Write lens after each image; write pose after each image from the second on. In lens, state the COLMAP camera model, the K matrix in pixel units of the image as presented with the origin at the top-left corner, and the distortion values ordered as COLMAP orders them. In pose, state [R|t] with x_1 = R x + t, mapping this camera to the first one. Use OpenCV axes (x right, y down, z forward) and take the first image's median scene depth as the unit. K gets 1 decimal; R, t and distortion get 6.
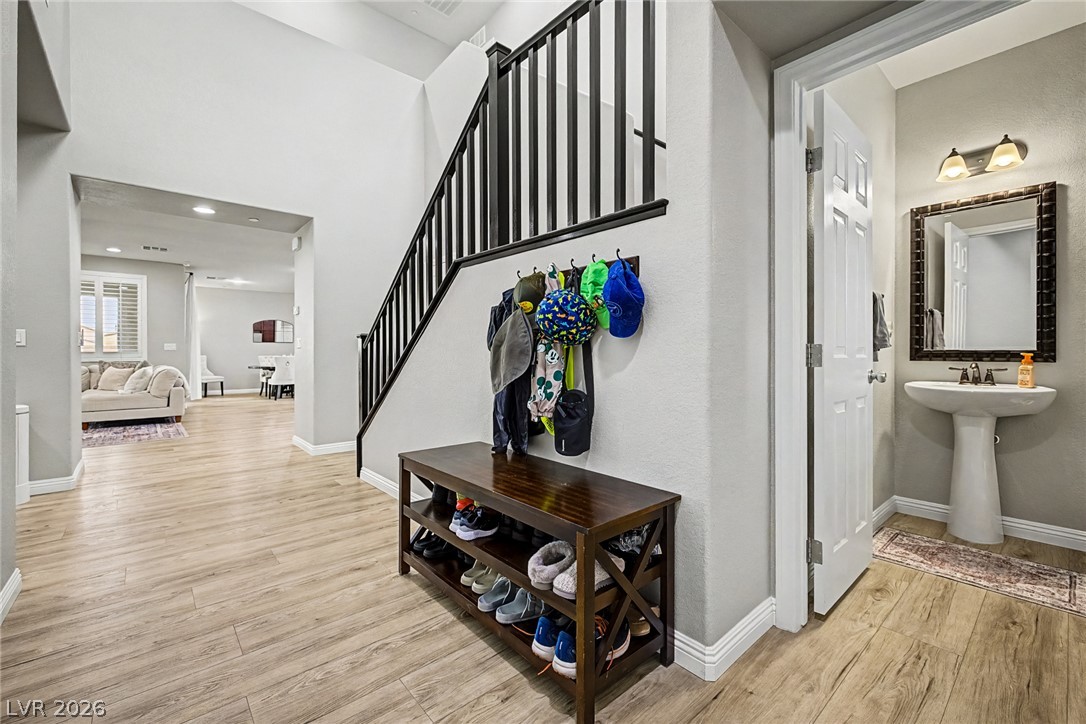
lens RADIAL K [[457.2, 0, 536.3], [0, 457.2, 355.9], [0, 0, 1]] dist [0.006001, -0.000193]
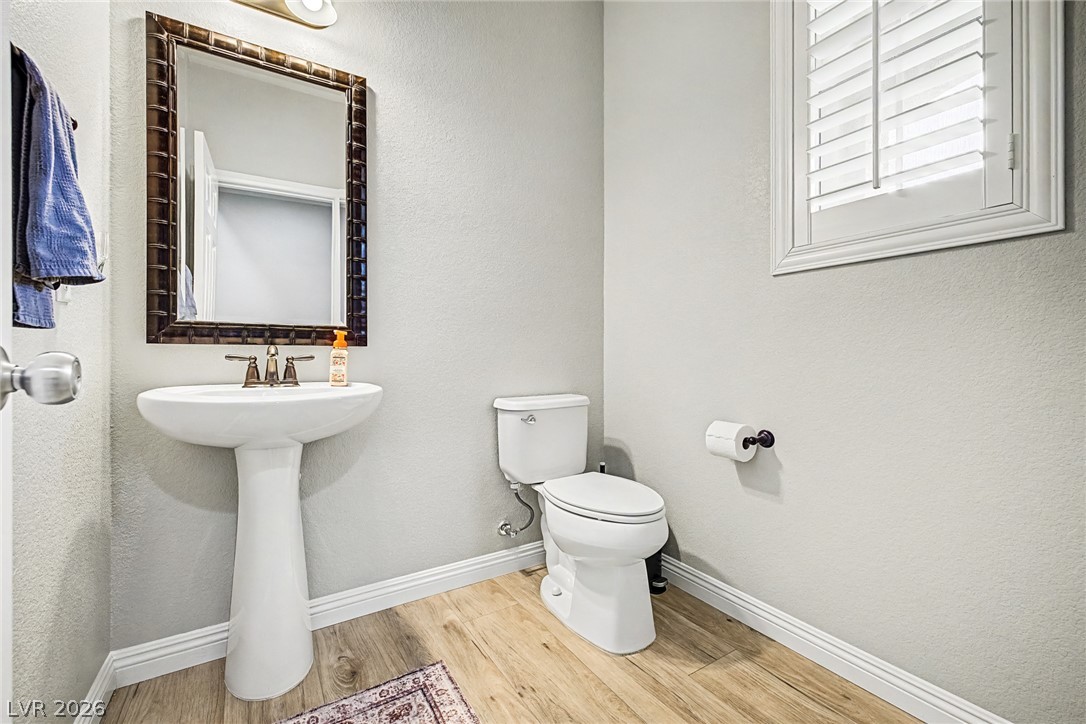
lens RADIAL K [[453.4, 0, 538.7], [0, 453.4, 357.0], [0, 0, 1]] dist [-0.000078, -0.000202]
pose [[0.144595, 0.001308, 0.989490, 0.473417], [0.006557, 0.999976, -0.002280, 0.030878], [-0.989469, 0.006818, 0.144583, 0.612299]]
